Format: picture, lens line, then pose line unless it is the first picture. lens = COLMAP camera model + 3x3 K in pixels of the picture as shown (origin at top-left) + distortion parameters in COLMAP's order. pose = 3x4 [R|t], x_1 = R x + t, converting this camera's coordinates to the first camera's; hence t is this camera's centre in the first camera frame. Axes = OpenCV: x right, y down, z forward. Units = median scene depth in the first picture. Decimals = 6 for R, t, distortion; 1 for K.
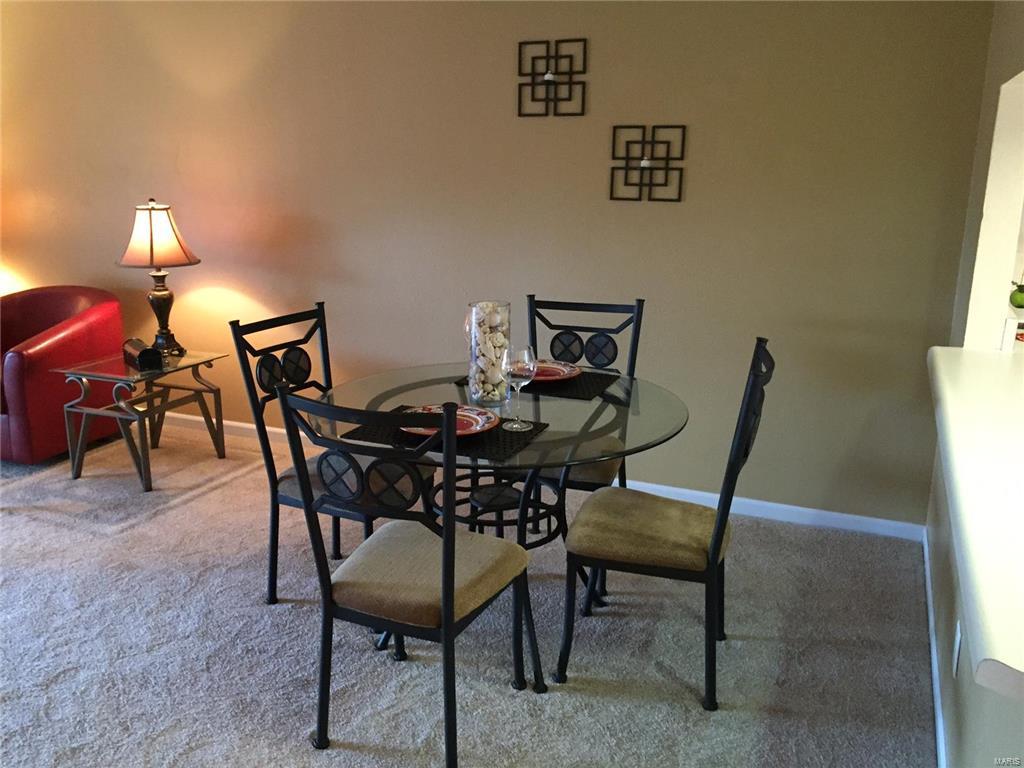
lens RADIAL K [[874.1, 0, 513.5], [0, 874.1, 380.5], [0, 0, 1]] dist [0.065190, -0.080947]
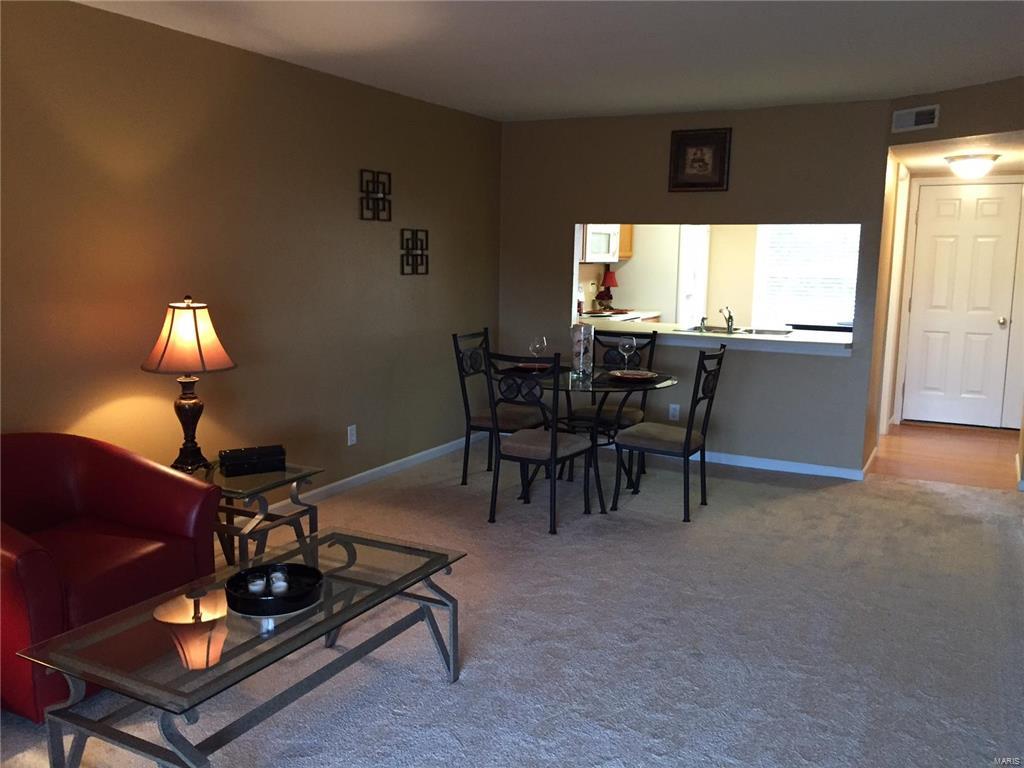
lens RADIAL K [[874.1, 0, 513.5], [0, 874.1, 380.5], [0, 0, 1]] dist [0.065190, -0.080947]
pose [[0.079827, -0.152403, 0.985089, -1.403113], [0.238140, 0.962543, 0.129617, -0.179514], [-0.967945, 0.224242, 0.113130, 0.671575]]
